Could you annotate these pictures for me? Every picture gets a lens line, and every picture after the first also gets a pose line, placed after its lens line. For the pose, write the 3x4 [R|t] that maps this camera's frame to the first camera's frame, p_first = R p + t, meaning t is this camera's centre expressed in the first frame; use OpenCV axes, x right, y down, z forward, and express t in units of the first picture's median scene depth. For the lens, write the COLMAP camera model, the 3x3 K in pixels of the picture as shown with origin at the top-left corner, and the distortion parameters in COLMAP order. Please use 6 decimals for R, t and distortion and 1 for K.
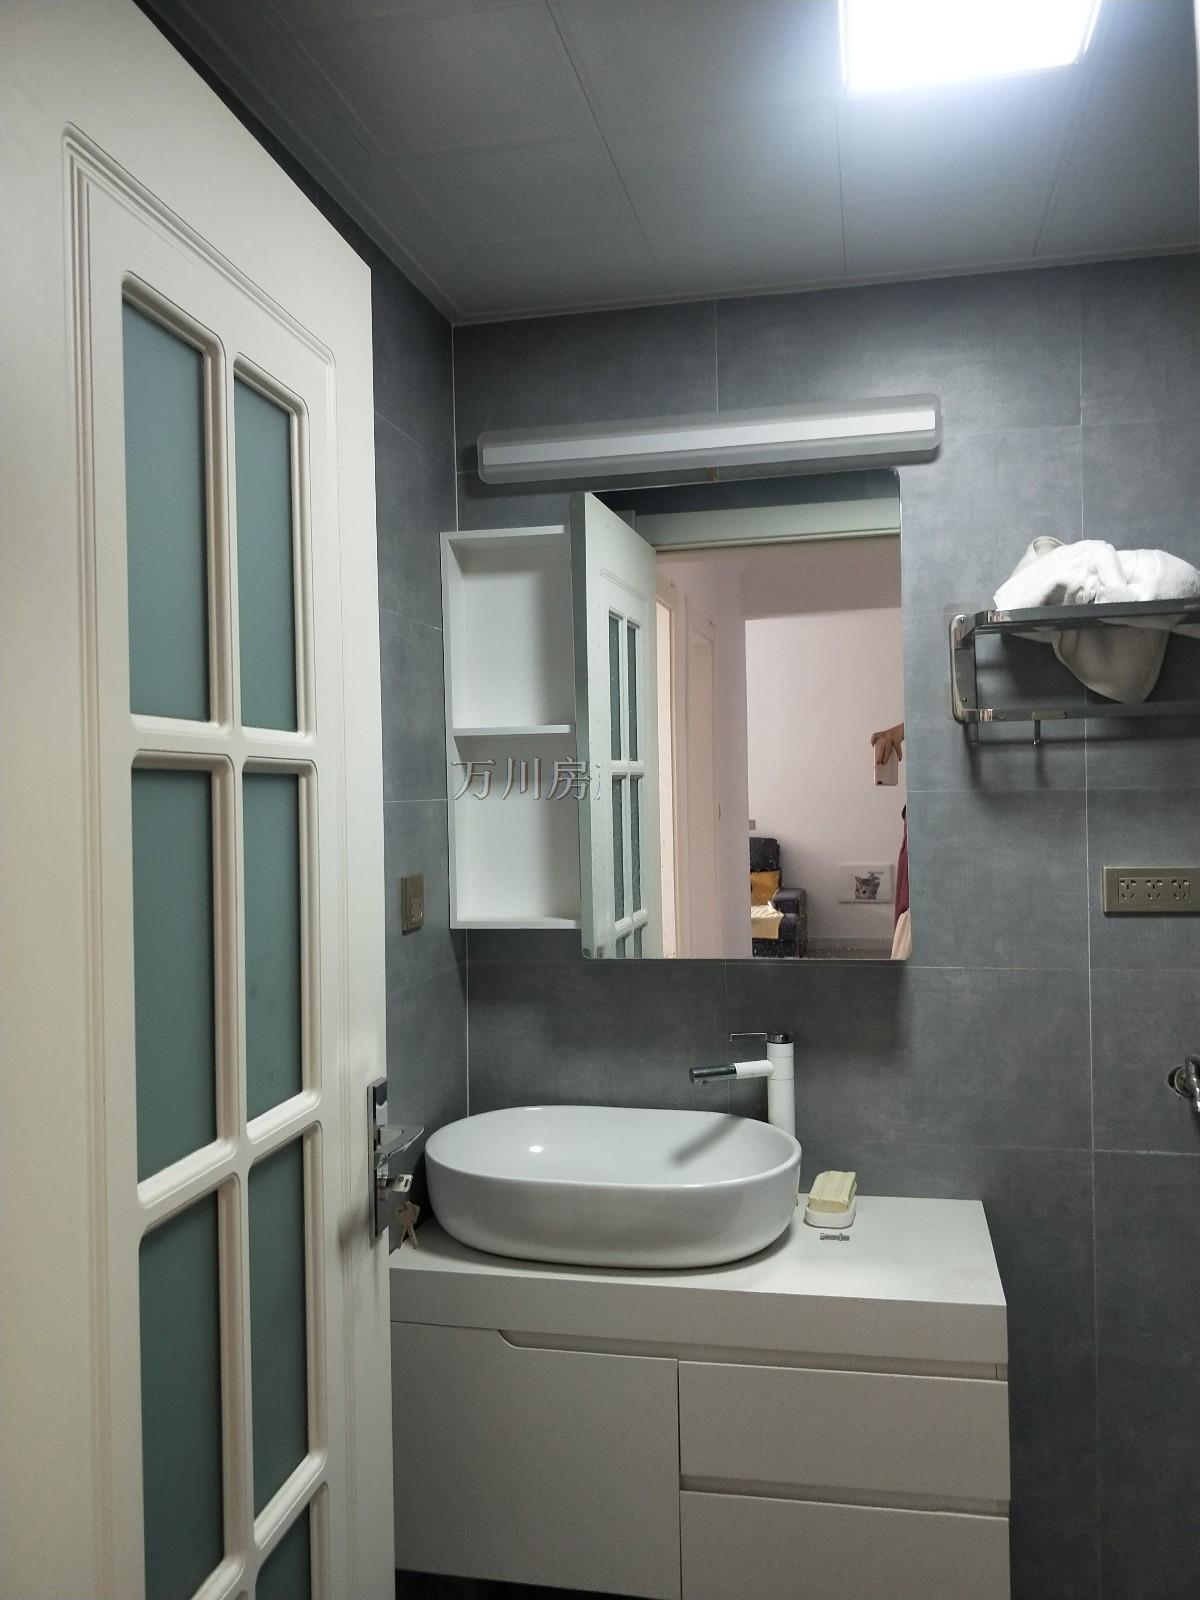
lens RADIAL K [[1306.1, 0, 546.3], [0, 1306.1, 800.0], [0, 0, 1]] dist [0.004420, -0.000133]
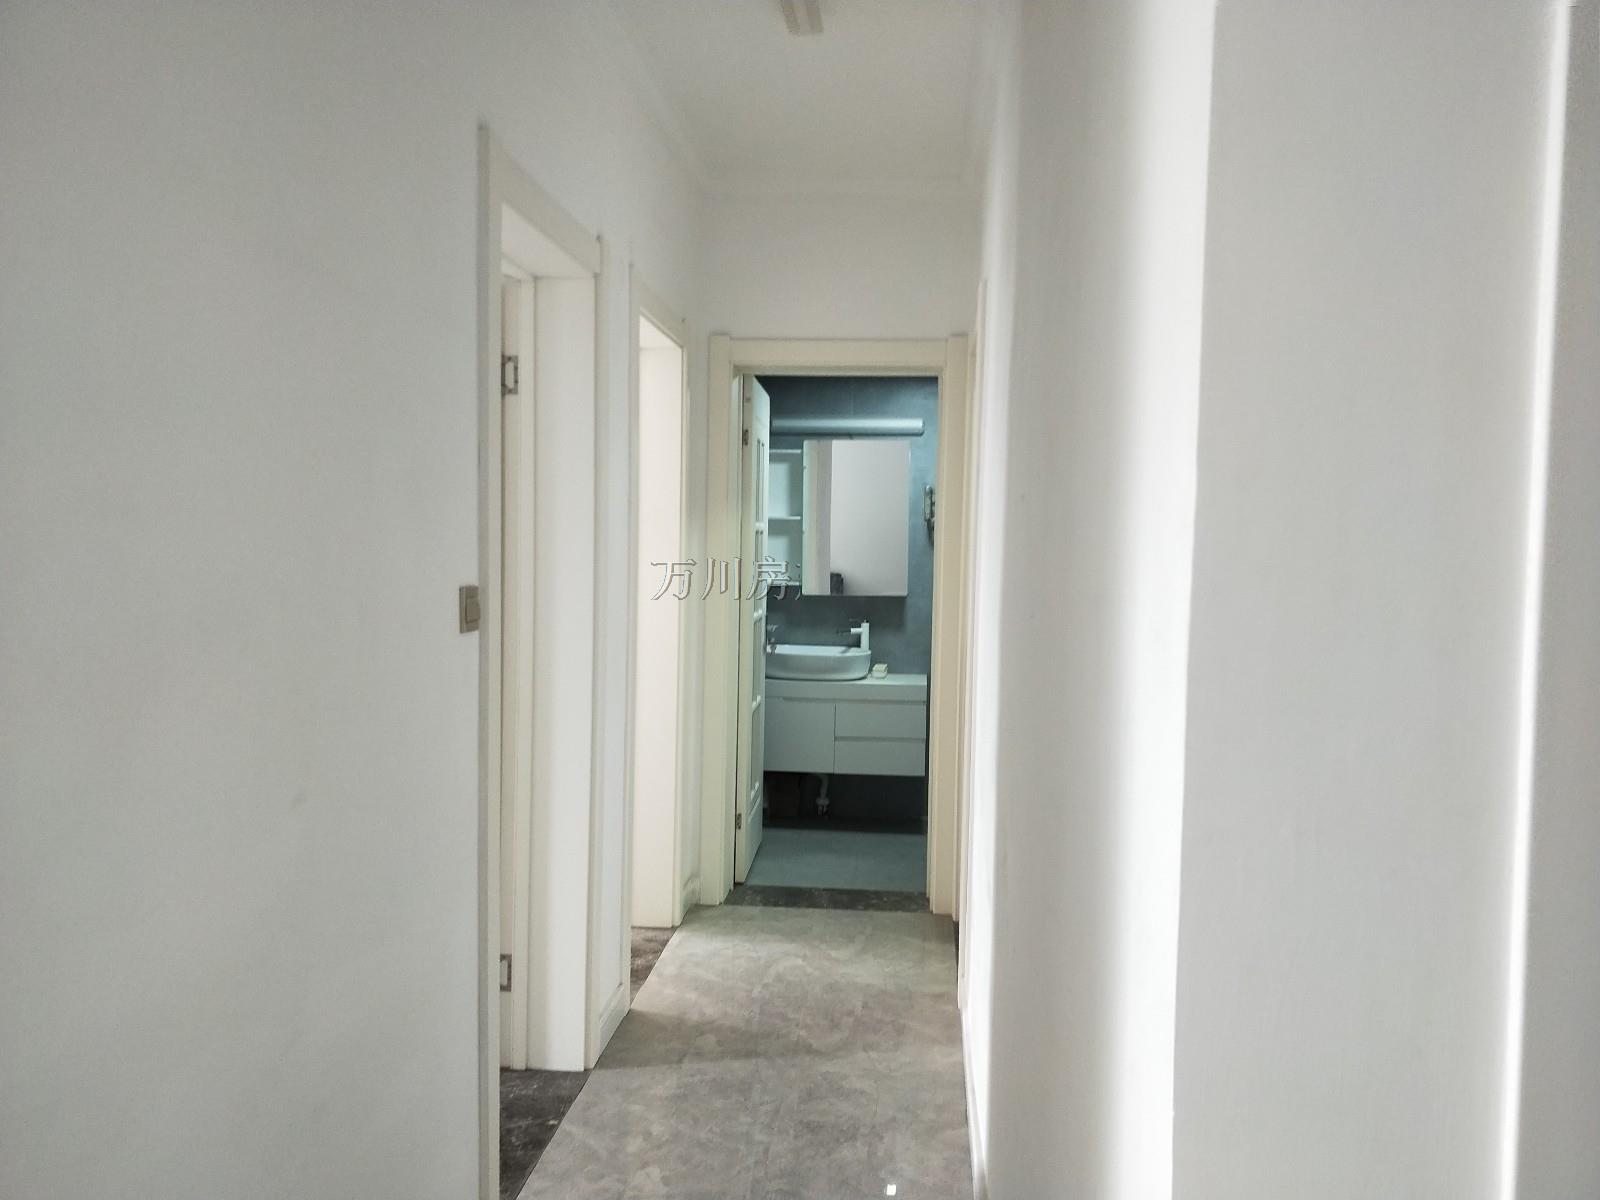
lens RADIAL K [[1306.1, 0, 800.0], [0, 1306.1, 600.0], [0, 0, 1]] dist [0.004420, -0.000133]
pose [[0.988376, 0.028797, 0.149279, -0.505676], [-0.036157, 0.998249, 0.046824, -0.008685], [-0.147669, -0.051677, 0.987686, -2.348527]]
